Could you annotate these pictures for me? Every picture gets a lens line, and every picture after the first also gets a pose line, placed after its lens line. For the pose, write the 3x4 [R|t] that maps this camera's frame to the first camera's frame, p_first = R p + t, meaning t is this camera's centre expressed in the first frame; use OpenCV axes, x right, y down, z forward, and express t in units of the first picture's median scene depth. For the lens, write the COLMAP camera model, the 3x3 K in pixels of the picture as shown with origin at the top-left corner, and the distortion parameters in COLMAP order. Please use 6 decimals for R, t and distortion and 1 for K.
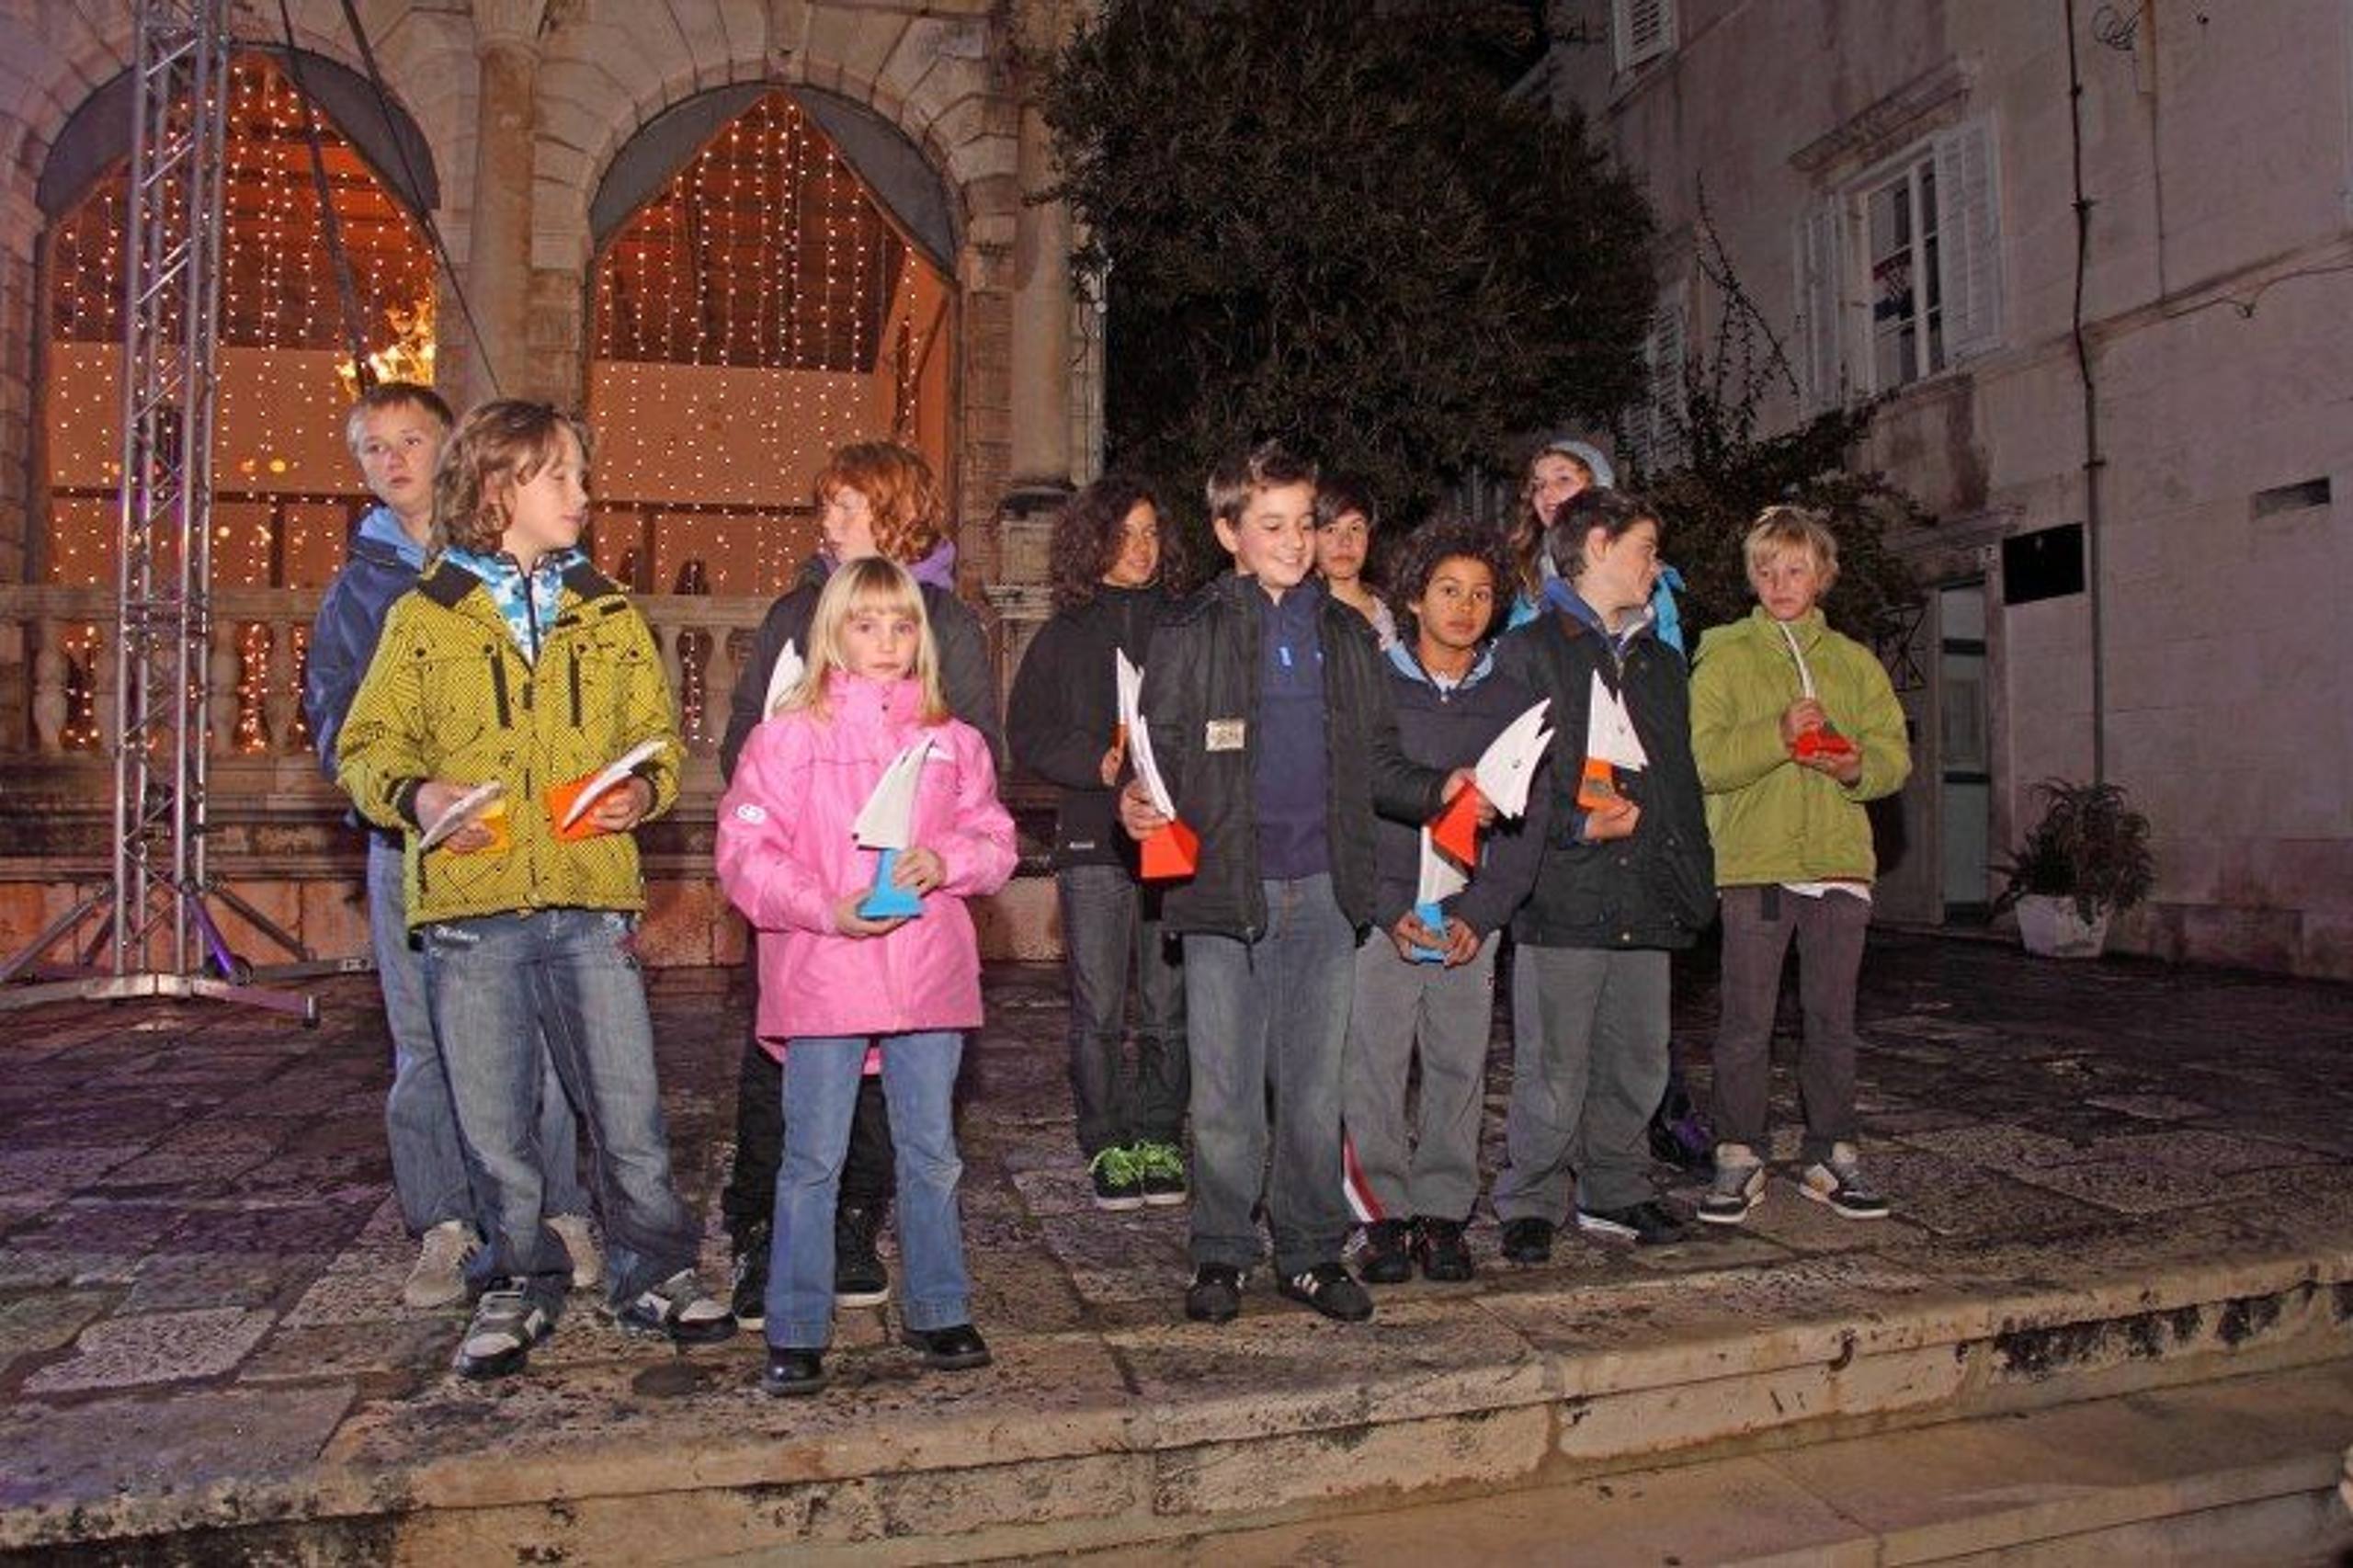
lens RADIAL K [[1551.4, 0, 1200.8], [0, 1551.4, 765.9], [0, 0, 1]] dist [-0.142684, 0.068360]
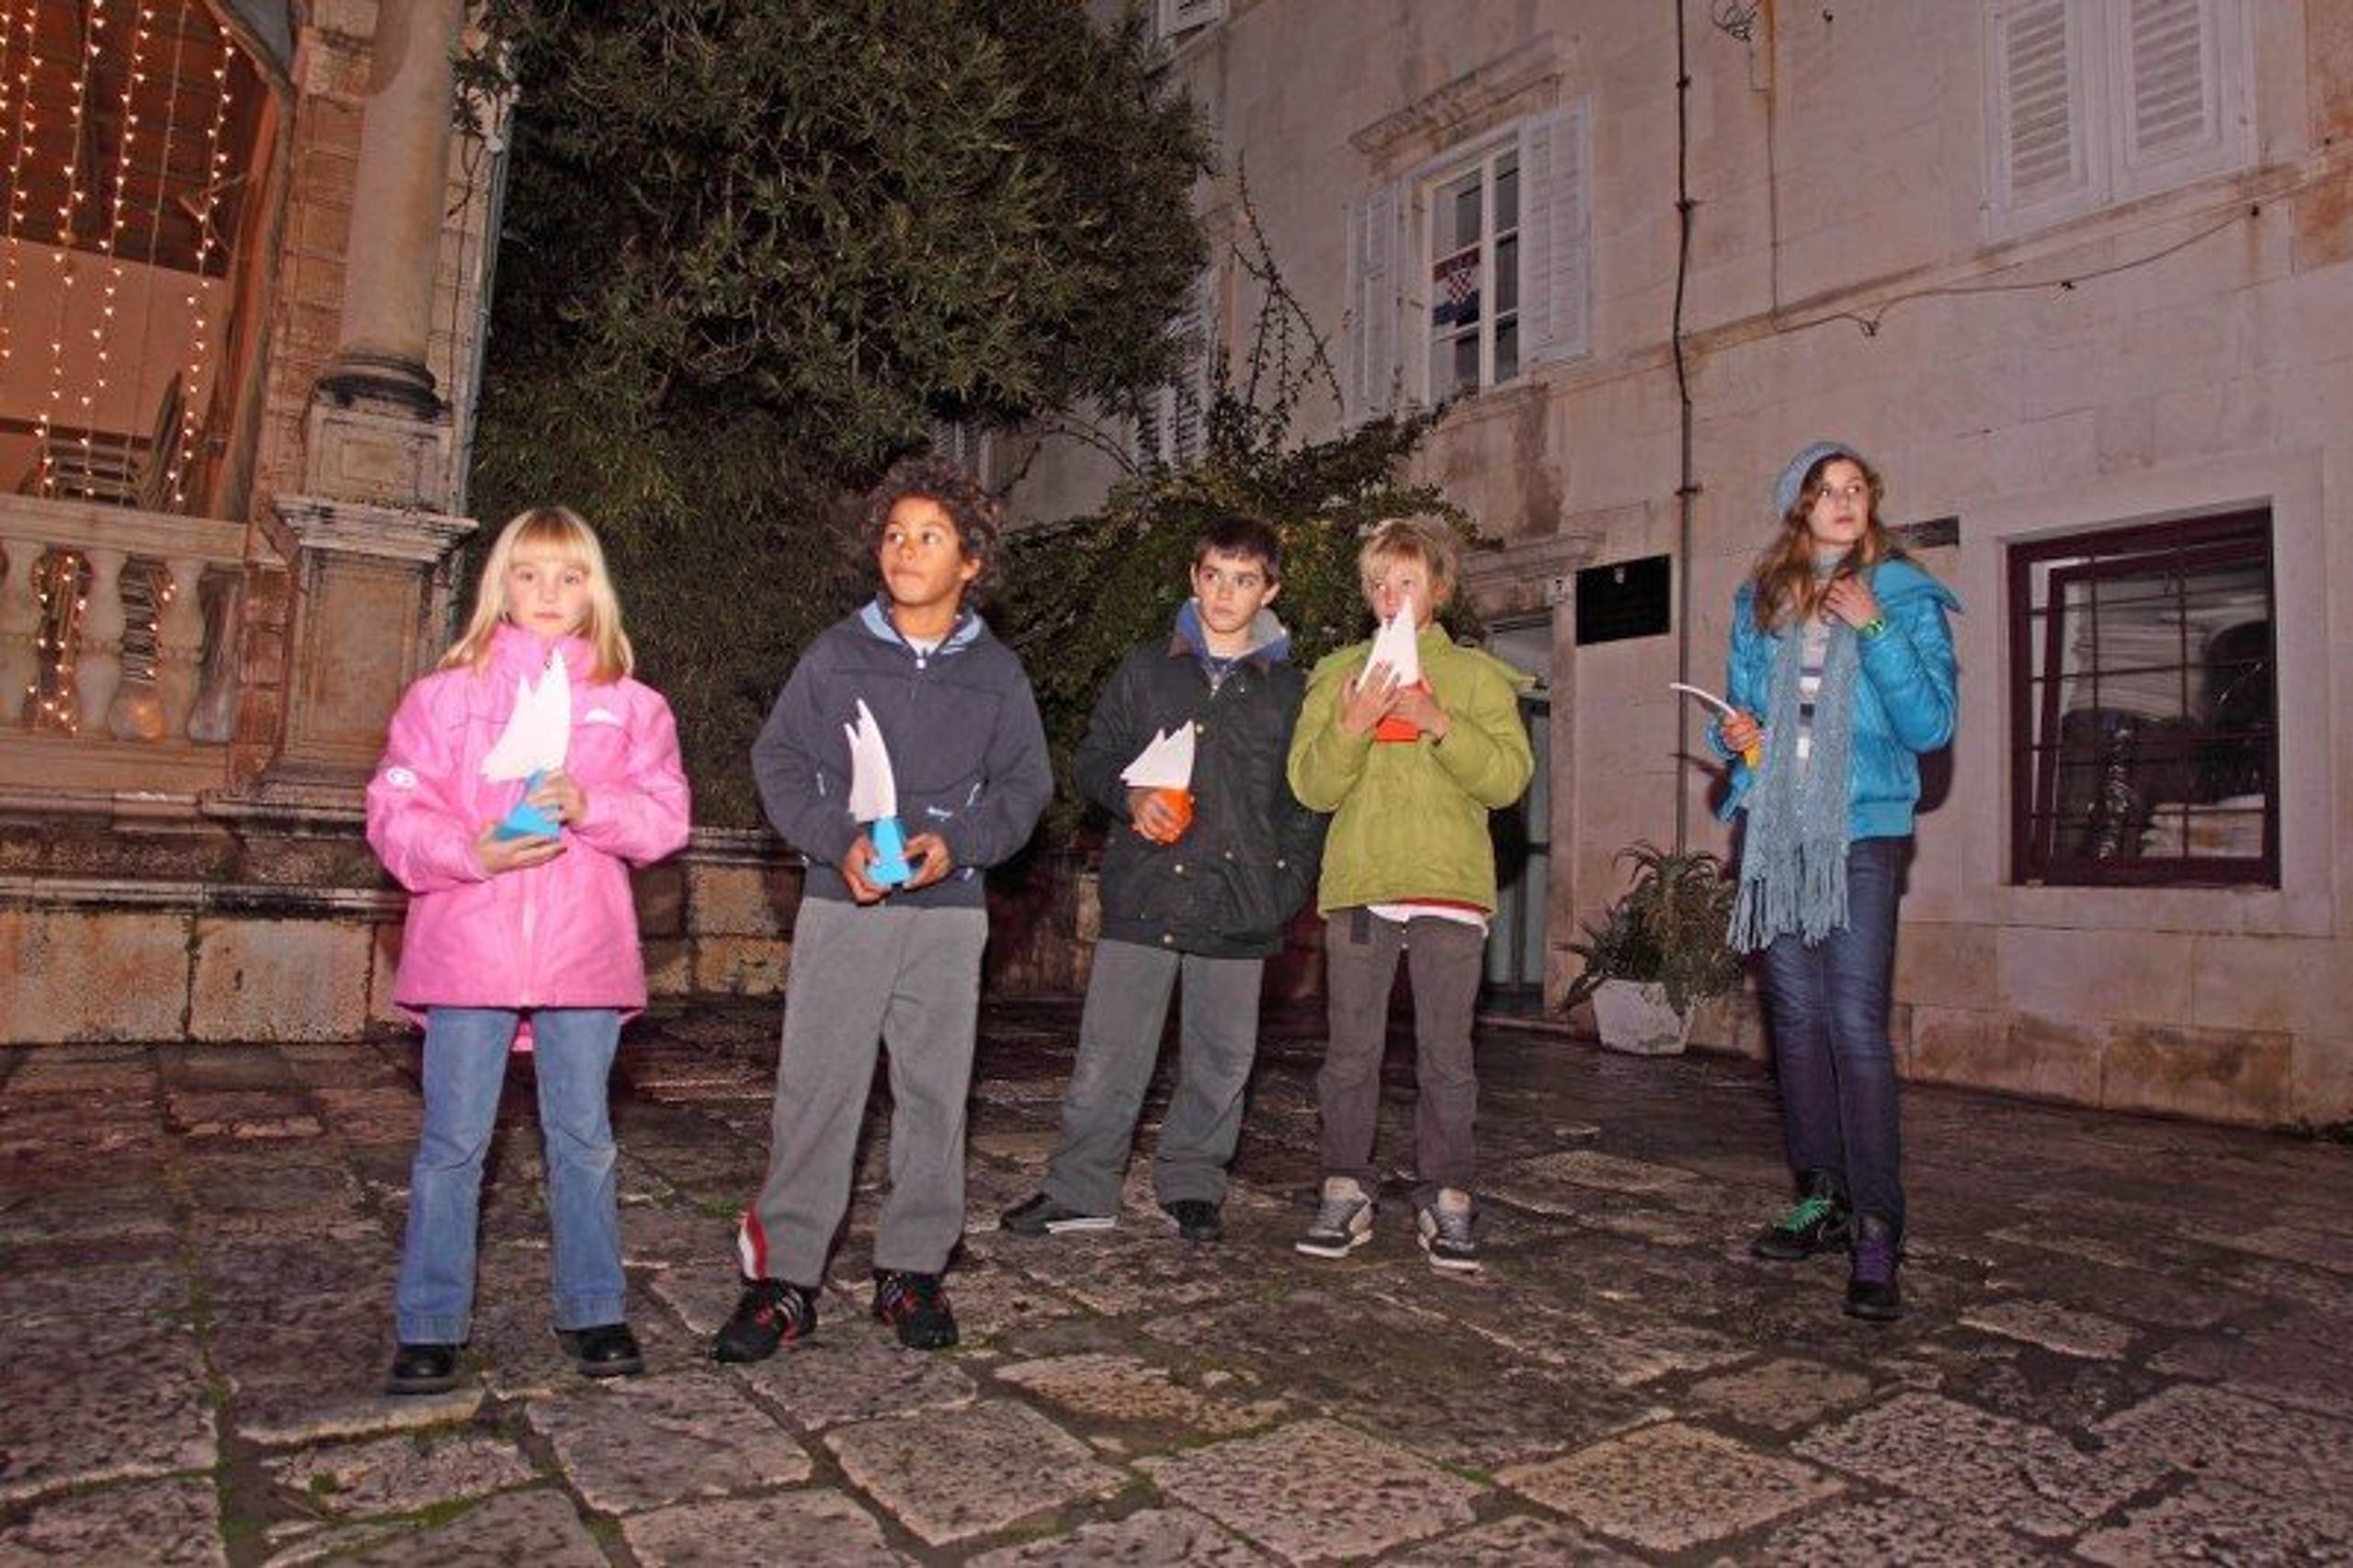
lens RADIAL K [[1551.4, 0, 1200.8], [0, 1551.4, 765.9], [0, 0, 1]] dist [-0.142684, 0.068360]
pose [[0.935474, 0.060957, 0.348099, 0.023667], [-0.048625, 0.997845, -0.044062, 0.013295], [-0.350035, 0.024293, 0.936422, 0.235419]]
